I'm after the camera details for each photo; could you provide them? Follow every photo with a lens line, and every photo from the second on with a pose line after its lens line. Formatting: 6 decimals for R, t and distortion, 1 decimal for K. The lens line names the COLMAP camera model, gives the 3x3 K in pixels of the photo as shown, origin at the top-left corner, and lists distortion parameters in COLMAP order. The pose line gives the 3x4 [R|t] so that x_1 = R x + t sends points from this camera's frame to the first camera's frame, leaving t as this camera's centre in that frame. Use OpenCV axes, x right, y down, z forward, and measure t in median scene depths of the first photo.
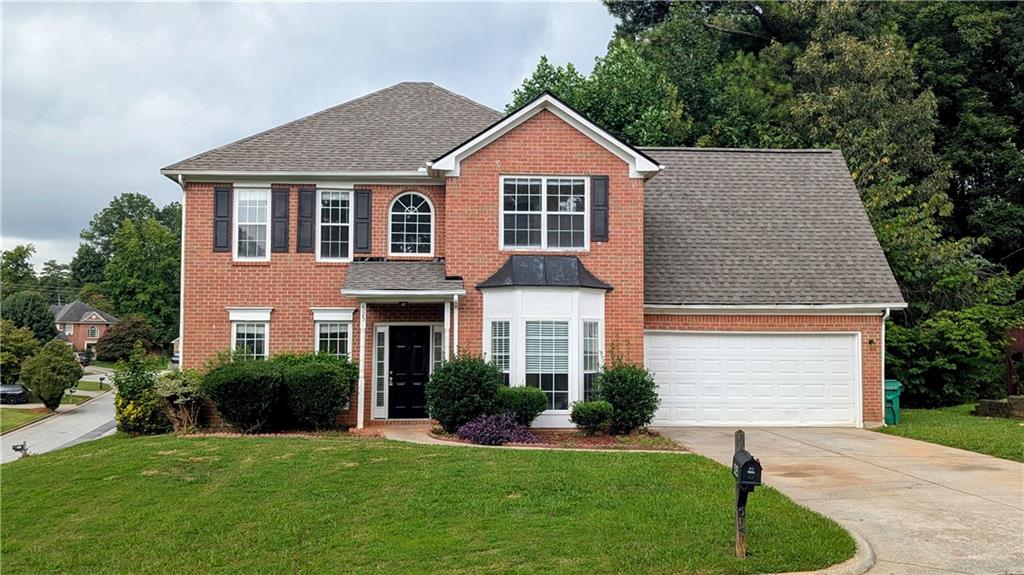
lens RADIAL K [[1025.3, 0, 511.6], [0, 1025.3, 283.2], [0, 0, 1]] dist [0.097236, -0.008691]
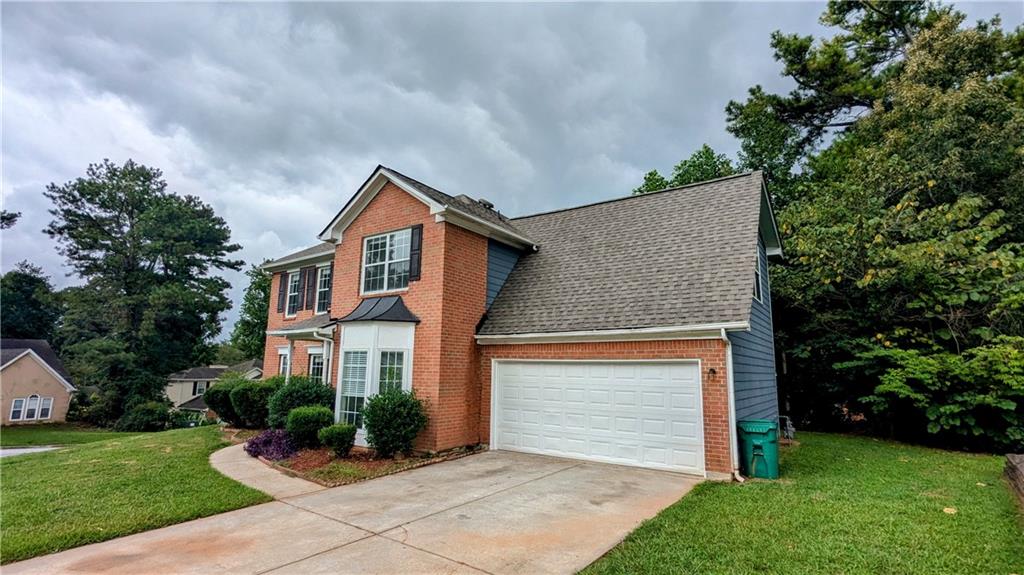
lens RADIAL K [[483.0, 0, 516.5], [0, 483.0, 290.2], [0, 0, 1]] dist [-0.000220, 0.001378]
pose [[0.780559, -0.095507, -0.617743, 0.498499], [0.025760, 0.992334, -0.120871, 0.037310], [0.624551, 0.078434, 0.777035, 0.640245]]
